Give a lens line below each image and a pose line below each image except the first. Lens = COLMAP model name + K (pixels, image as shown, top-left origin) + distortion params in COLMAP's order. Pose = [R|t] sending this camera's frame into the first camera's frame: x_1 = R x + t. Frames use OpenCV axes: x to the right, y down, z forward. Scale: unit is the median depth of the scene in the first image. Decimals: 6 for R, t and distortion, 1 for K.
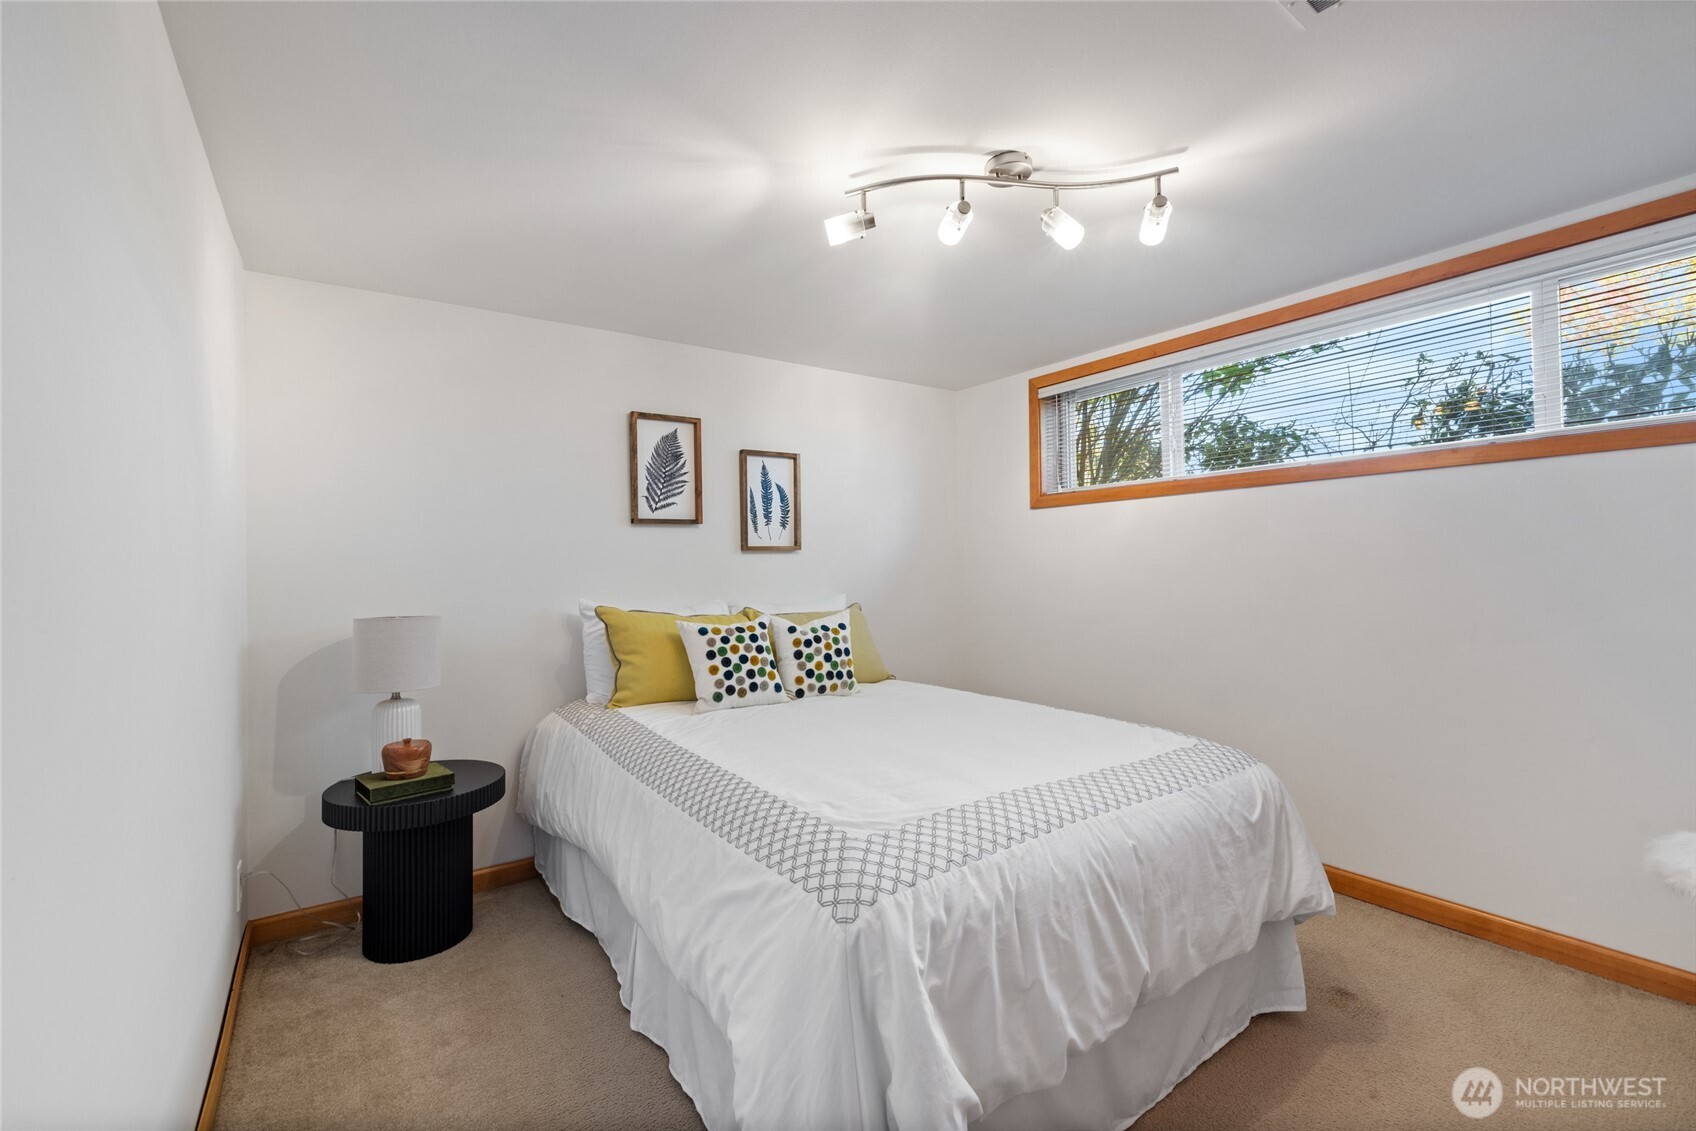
lens RADIAL K [[711.0, 0, 848.9], [0, 711.0, 567.0], [0, 0, 1]] dist [0.001850, 0.000150]
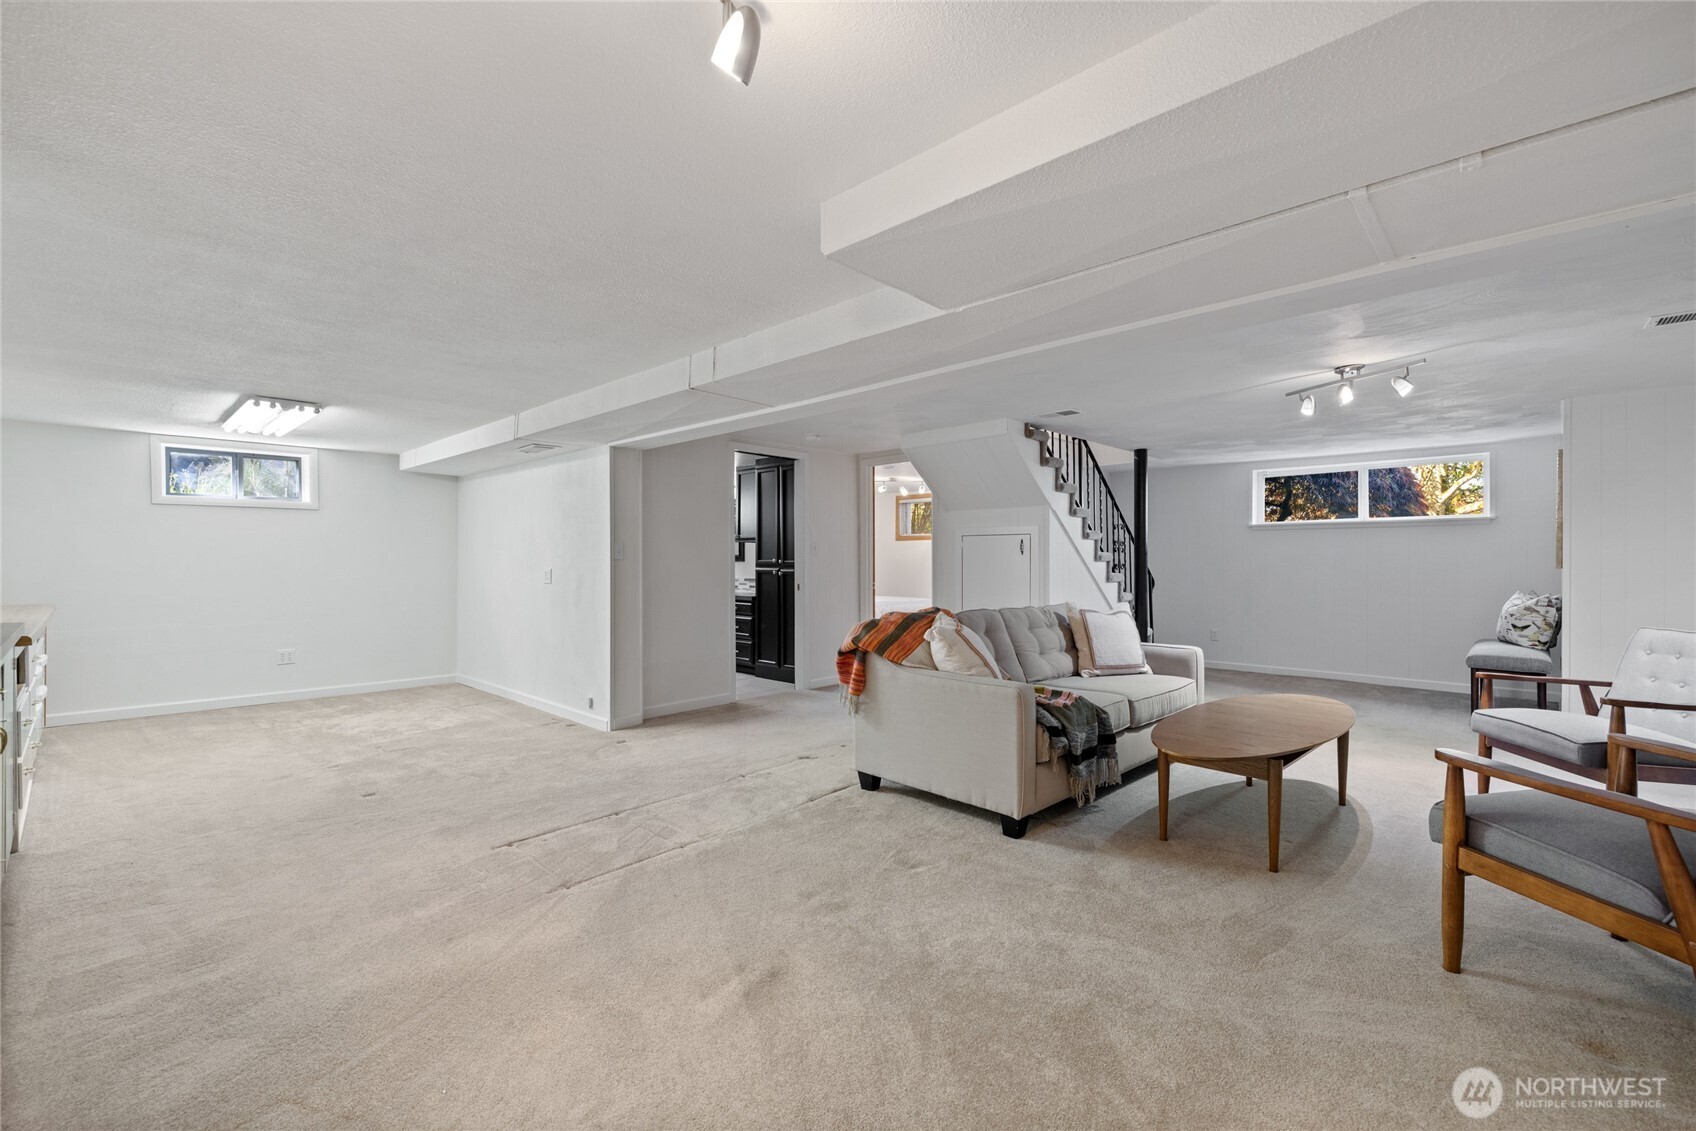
lens RADIAL K [[711.0, 0, 847.0], [0, 711.0, 564.4], [0, 0, 1]] dist [0.001850, 0.000150]
pose [[0.980447, 0.006509, 0.196676, -0.484465], [-0.008271, 0.999933, 0.008138, -0.013204], [-0.196610, -0.009606, 0.980435, -1.714347]]
